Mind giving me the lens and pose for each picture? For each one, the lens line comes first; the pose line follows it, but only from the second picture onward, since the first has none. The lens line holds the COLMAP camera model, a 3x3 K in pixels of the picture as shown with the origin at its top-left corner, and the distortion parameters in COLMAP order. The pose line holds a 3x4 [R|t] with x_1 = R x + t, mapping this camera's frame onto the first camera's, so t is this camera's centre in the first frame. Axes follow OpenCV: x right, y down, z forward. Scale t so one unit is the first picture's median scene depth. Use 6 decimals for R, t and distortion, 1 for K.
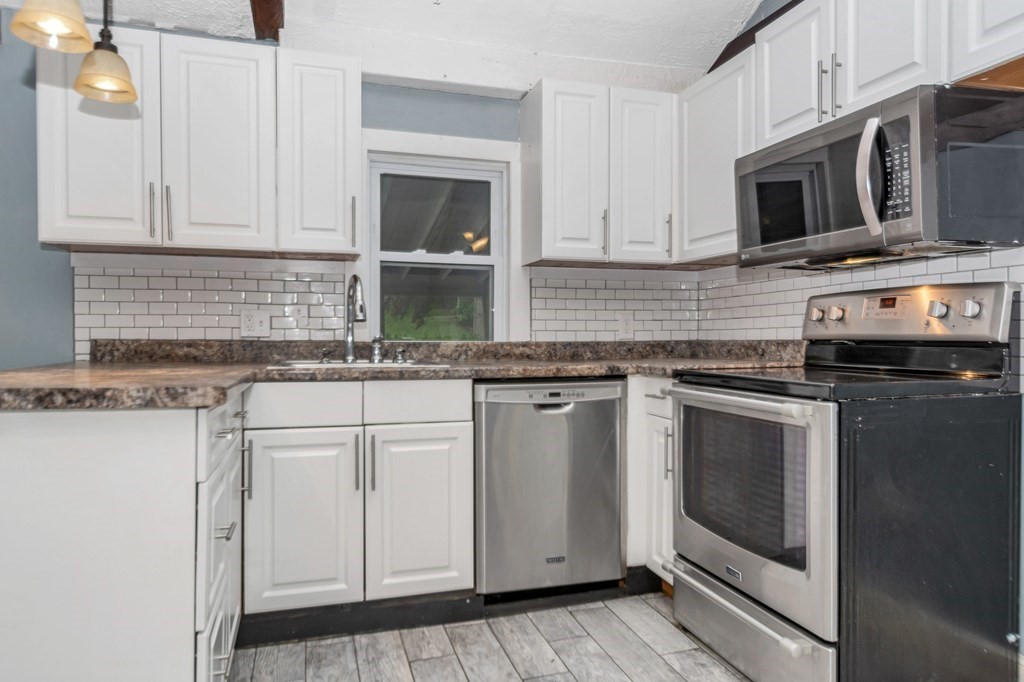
lens RADIAL K [[664.1, 0, 497.2], [0, 664.1, 352.0], [0, 0, 1]] dist [0.000518, 0.000950]
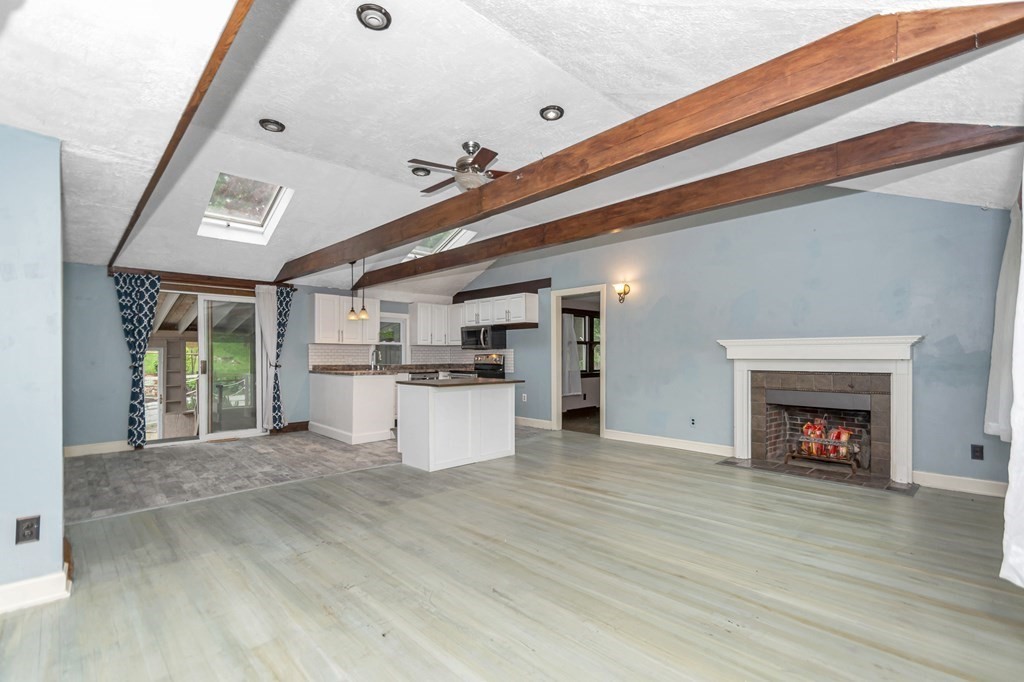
lens RADIAL K [[458.3, 0, 508.6], [0, 458.3, 356.6], [0, 0, 1]] dist [0.000269, -0.000372]
pose [[0.882436, -0.000826, 0.470432, -0.923203], [0.012533, 0.999685, -0.021755, 0.005440], [-0.470266, 0.025093, 0.882168, -2.148918]]
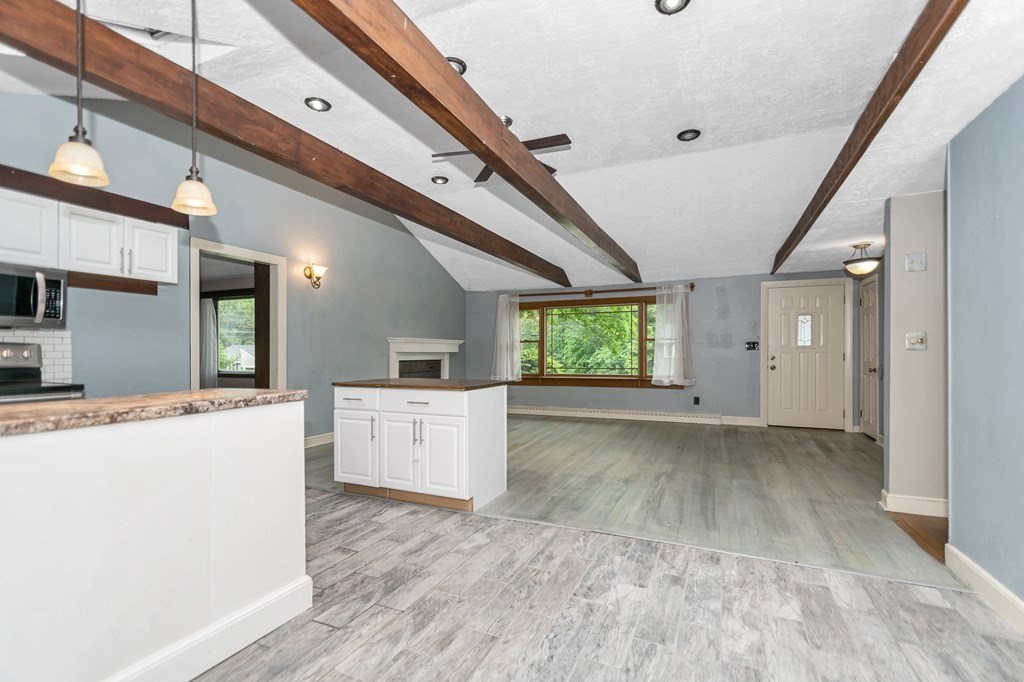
lens RADIAL K [[462.6, 0, 511.1], [0, 462.6, 349.0], [0, 0, 1]] dist [0.000371, -0.000286]
pose [[-0.763175, 0.007028, 0.646154, -1.329066], [0.018375, 0.999773, 0.010828, -0.051596], [-0.645931, 0.020137, -0.763130, 0.860408]]
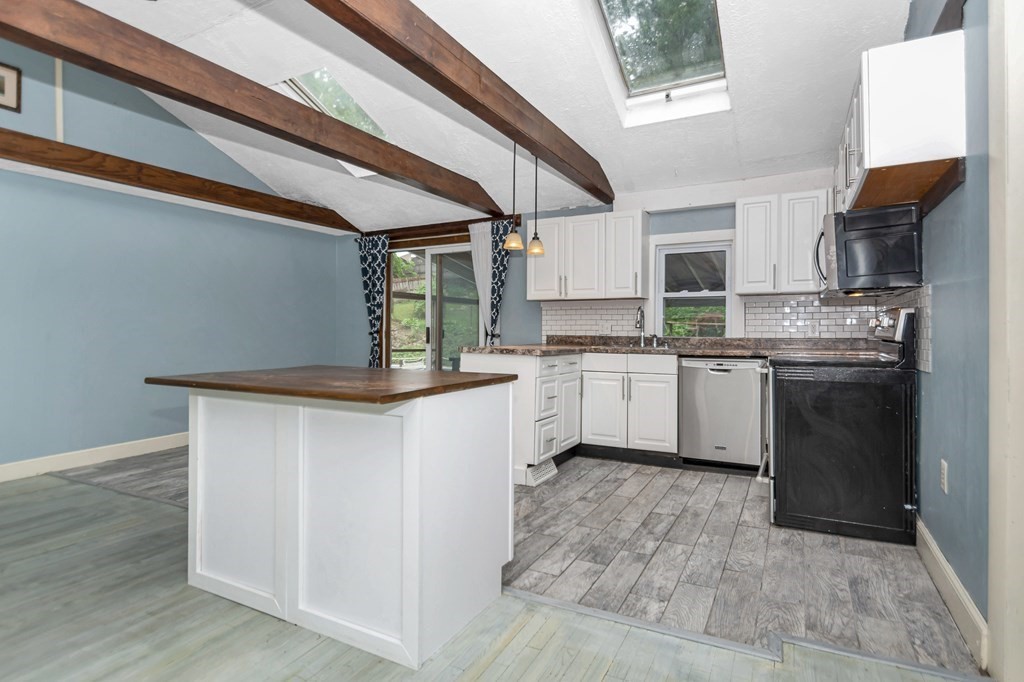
lens RADIAL K [[528.6, 0, 511.2], [0, 528.6, 329.2], [0, 0, 1]] dist [0.028621, 0.000077]
pose [[0.716523, -0.000080, -0.697564, 0.758909], [-0.018528, 0.999645, -0.019146, -0.000469], [0.697318, 0.026644, 0.716267, -0.593039]]
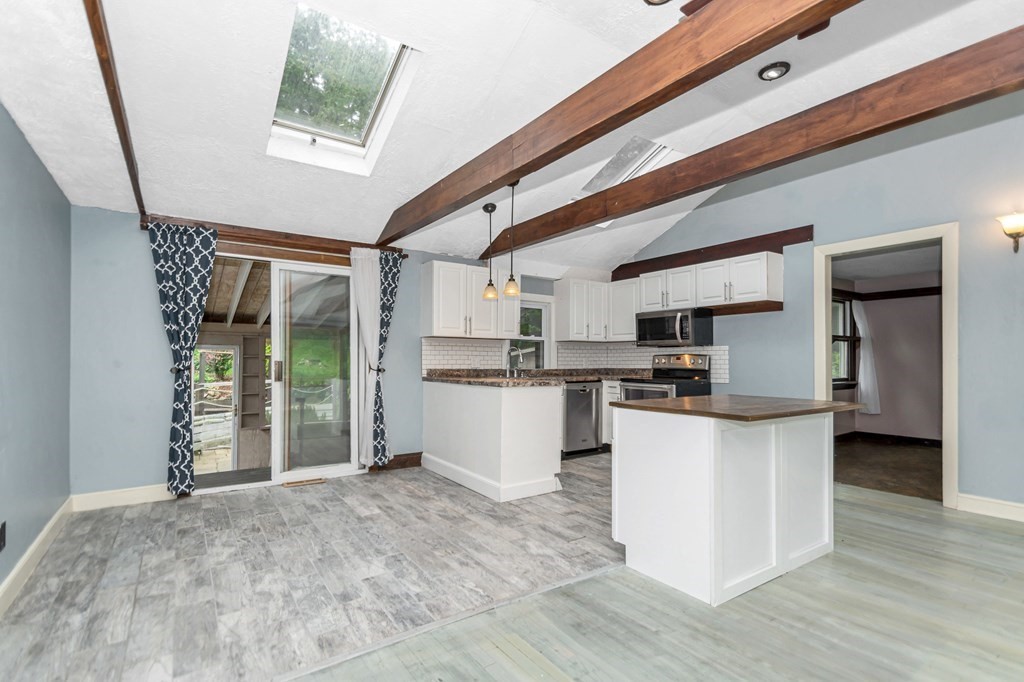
lens RADIAL K [[484.5, 0, 509.3], [0, 484.5, 357.2], [0, 0, 1]] dist [-0.002982, -0.000125]
pose [[0.949132, 0.005338, 0.314834, -0.973924], [0.004385, 0.999535, -0.030168, -0.005893], [-0.314848, 0.030014, 0.948667, -1.056398]]
